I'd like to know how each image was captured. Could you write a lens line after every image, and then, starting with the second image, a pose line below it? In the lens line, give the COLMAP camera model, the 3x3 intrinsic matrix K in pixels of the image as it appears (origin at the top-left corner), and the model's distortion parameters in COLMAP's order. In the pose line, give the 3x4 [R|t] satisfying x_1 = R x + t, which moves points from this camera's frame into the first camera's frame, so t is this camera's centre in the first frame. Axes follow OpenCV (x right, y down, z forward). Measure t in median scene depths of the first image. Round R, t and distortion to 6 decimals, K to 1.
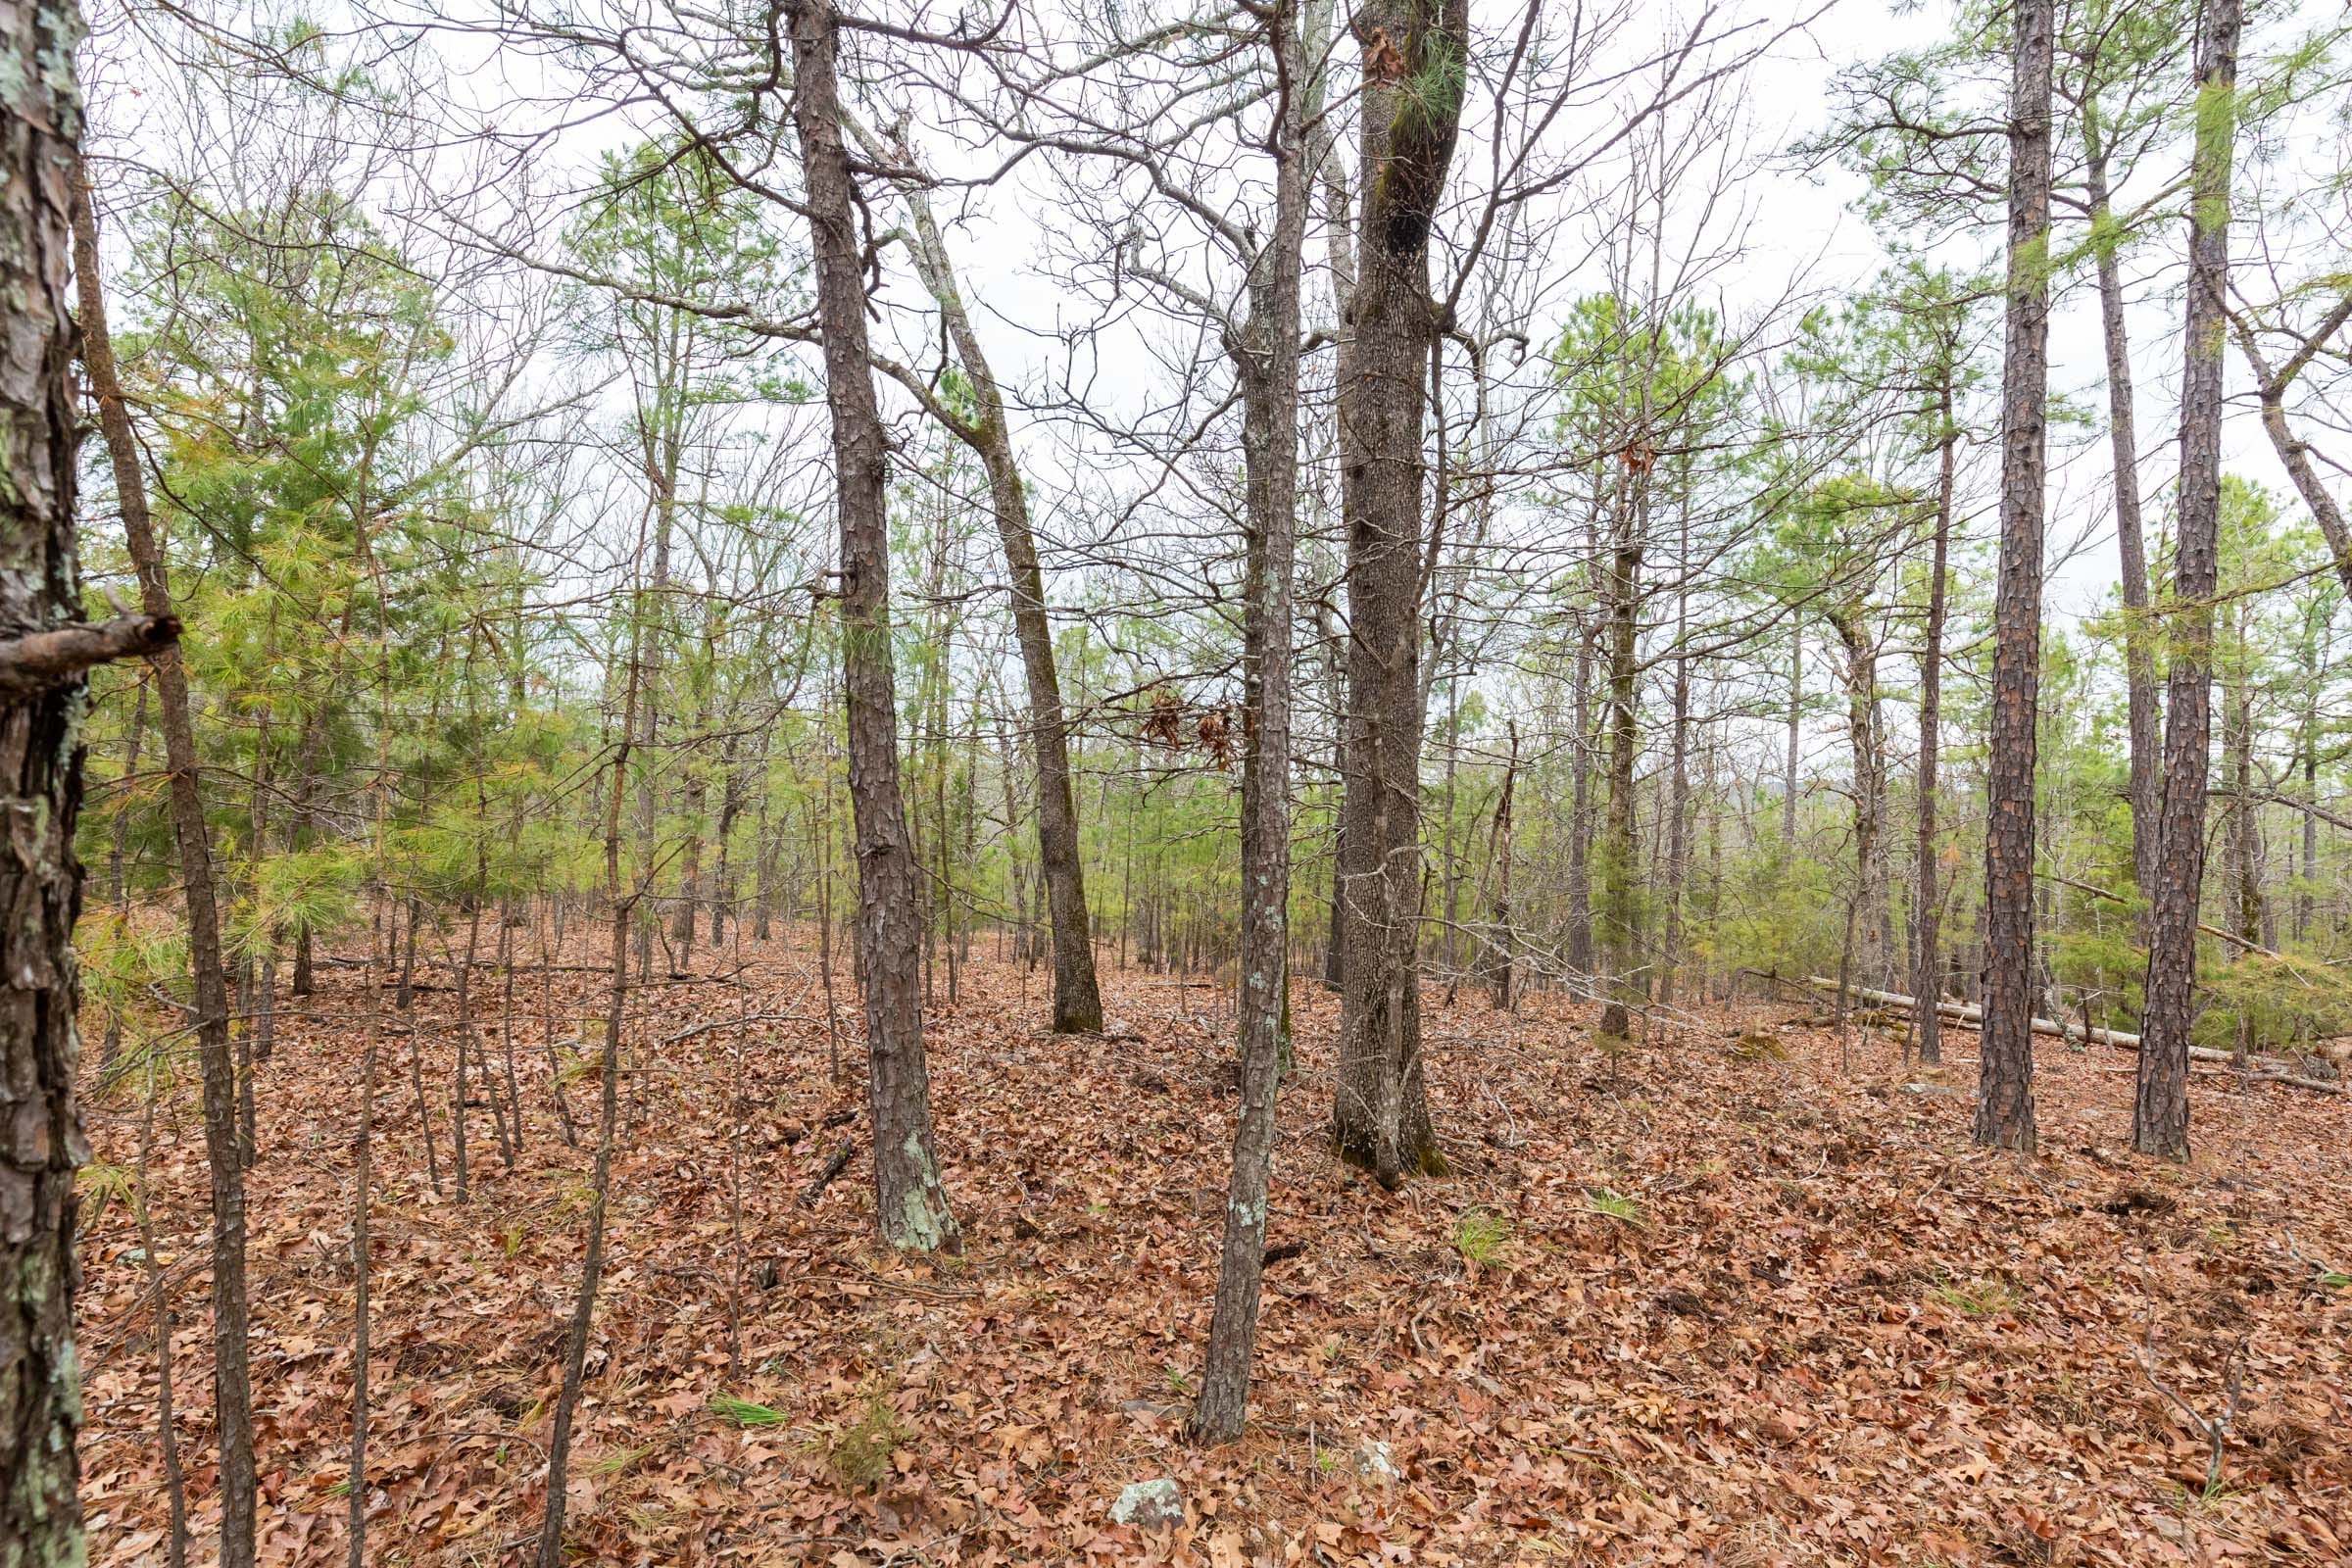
lens RADIAL K [[1034.9, 0, 1175.8], [0, 1034.9, 789.2], [0, 0, 1]] dist [0.000070, 0.000008]
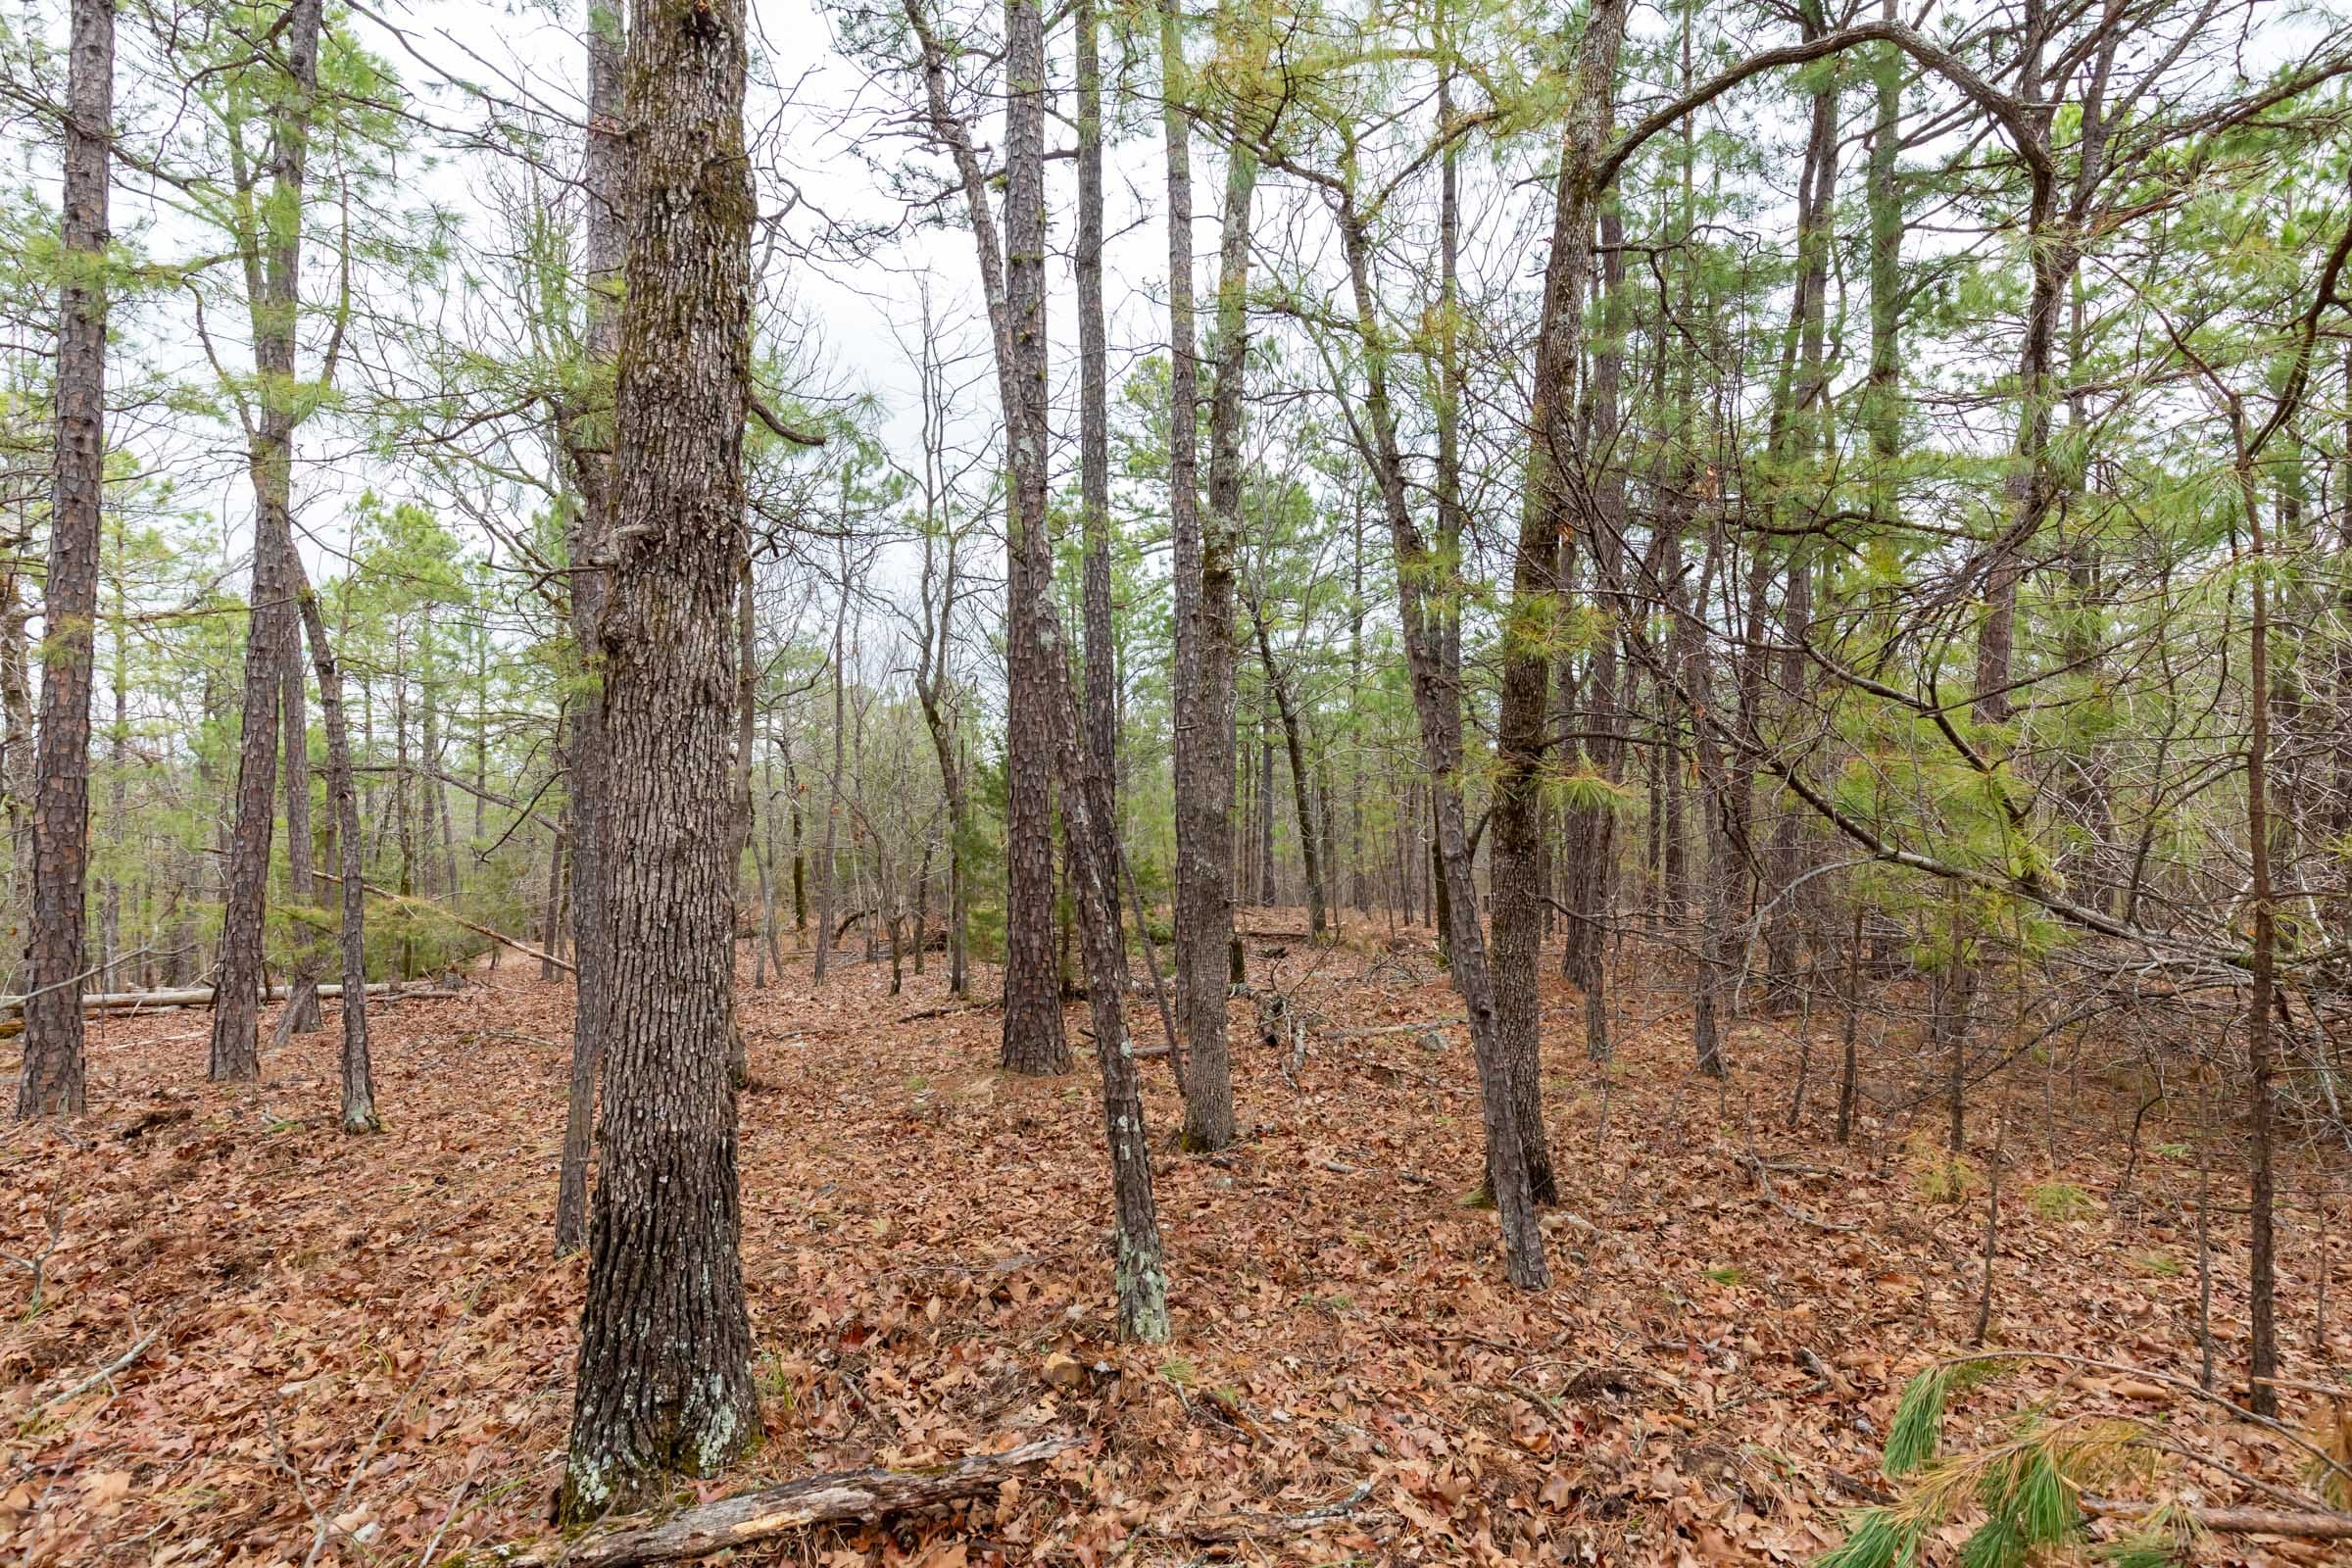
lens RADIAL K [[1034.9, 0, 1176.0], [0, 1034.9, 778.1], [0, 0, 1]] dist [0.000070, 0.000008]
pose [[0.192902, -0.010290, 0.981164, 0.011099], [0.000853, 0.999946, 0.010319, 0.002055], [-0.981218, -0.001154, 0.192900, -0.287287]]
